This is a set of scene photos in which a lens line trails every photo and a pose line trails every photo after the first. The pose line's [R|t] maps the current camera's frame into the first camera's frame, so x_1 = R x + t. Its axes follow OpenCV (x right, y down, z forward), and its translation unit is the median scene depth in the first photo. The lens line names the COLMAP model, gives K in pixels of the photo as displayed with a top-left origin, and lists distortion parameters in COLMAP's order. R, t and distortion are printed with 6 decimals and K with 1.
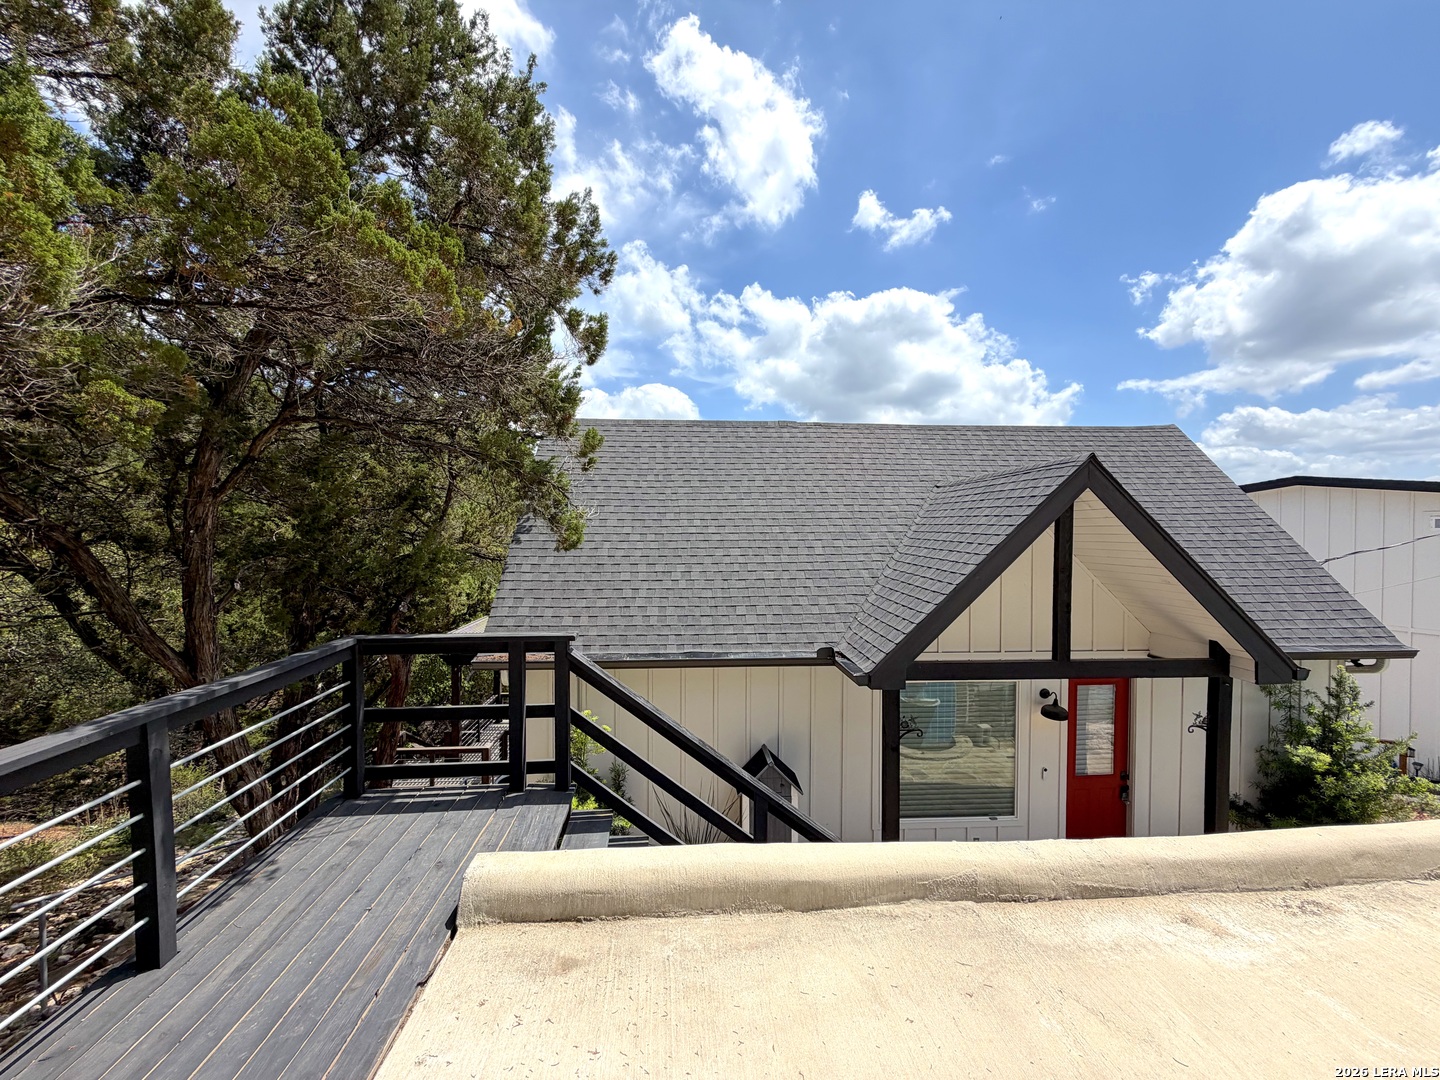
lens RADIAL K [[573.5, 0, 716.3], [0, 573.5, 538.3], [0, 0, 1]] dist [-0.000531, 0.000430]
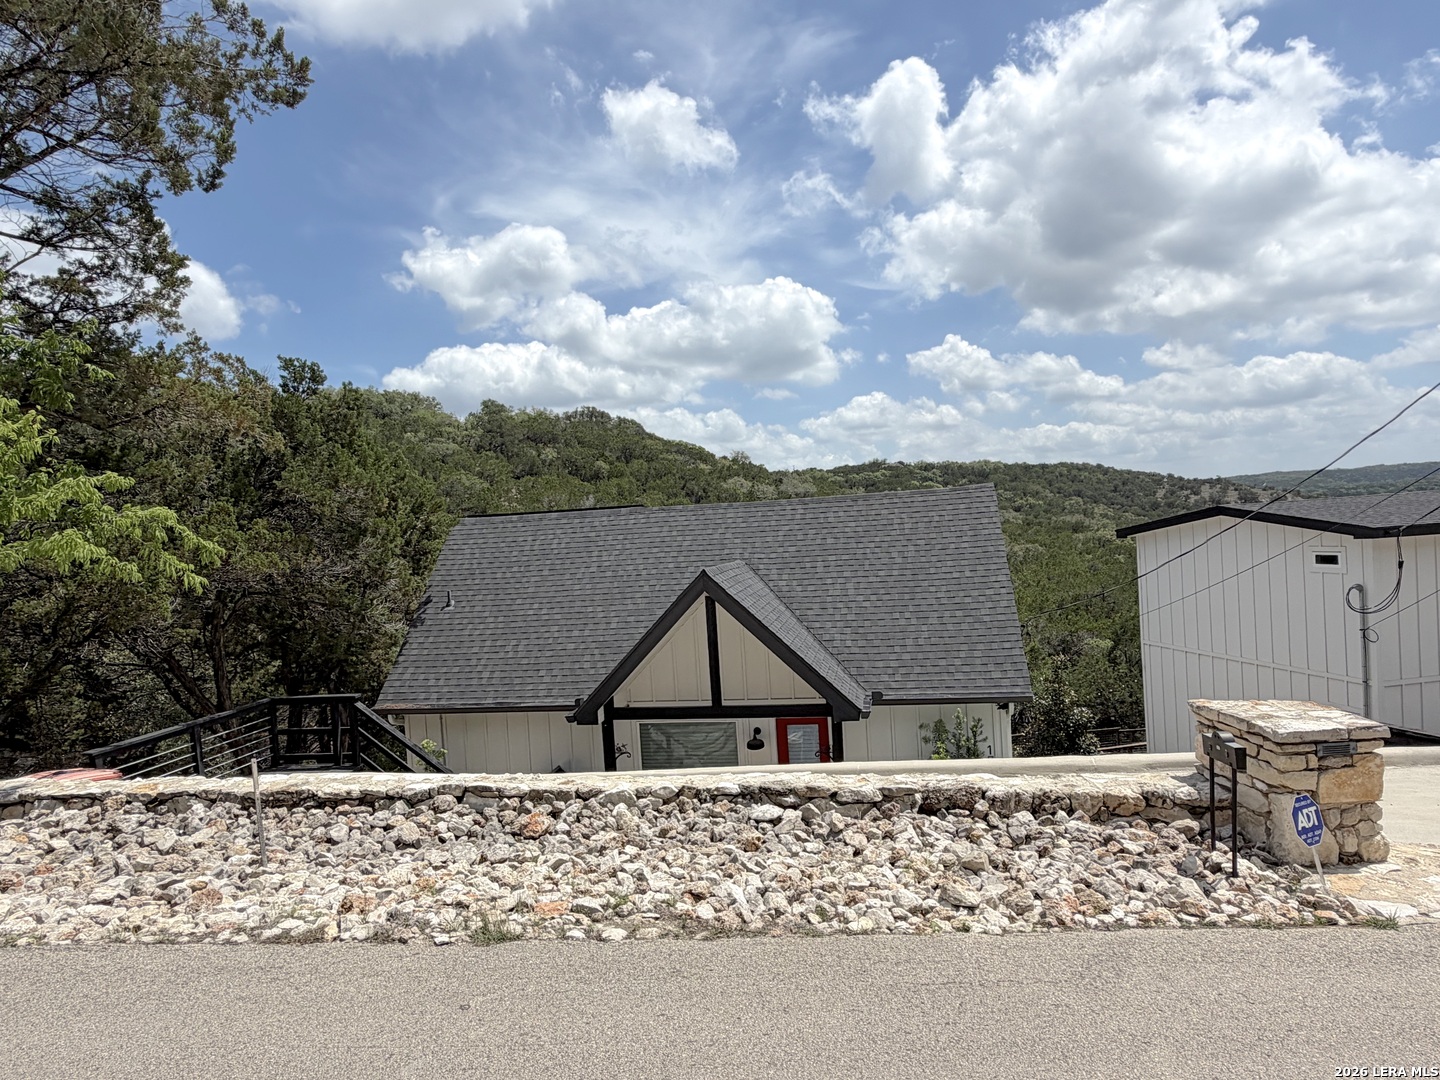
lens RADIAL K [[856.3, 0, 720.0], [0, 856.3, 540.0], [0, 0, 1]] dist [-0.000935, 0.000853]
pose [[0.966019, -0.055717, -0.252393, 1.185787], [0.058517, 0.998280, 0.003593, -0.215755], [0.251759, -0.018240, 0.967618, -1.095367]]
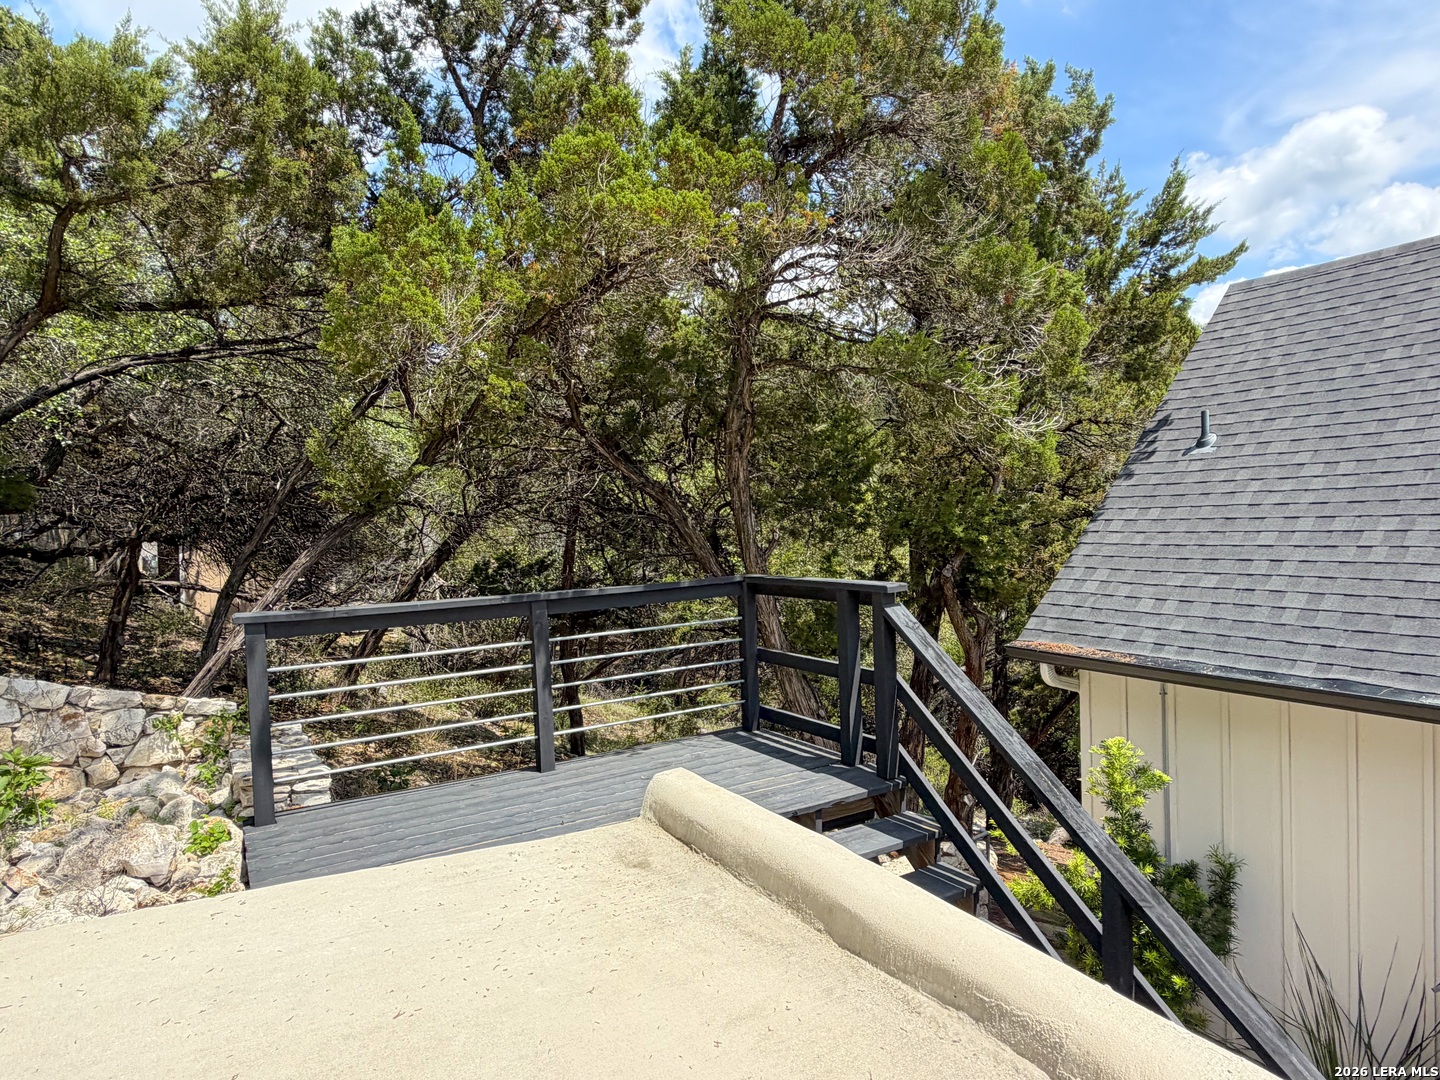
lens RADIAL K [[856.3, 0, 720.0], [0, 856.3, 540.0], [0, 0, 1]] dist [-0.000935, 0.000853]
pose [[0.456517, 0.007060, -0.889687, 0.418395], [0.021252, 0.999597, 0.018838, 0.048320], [0.889461, -0.027508, 0.456183, 0.157998]]
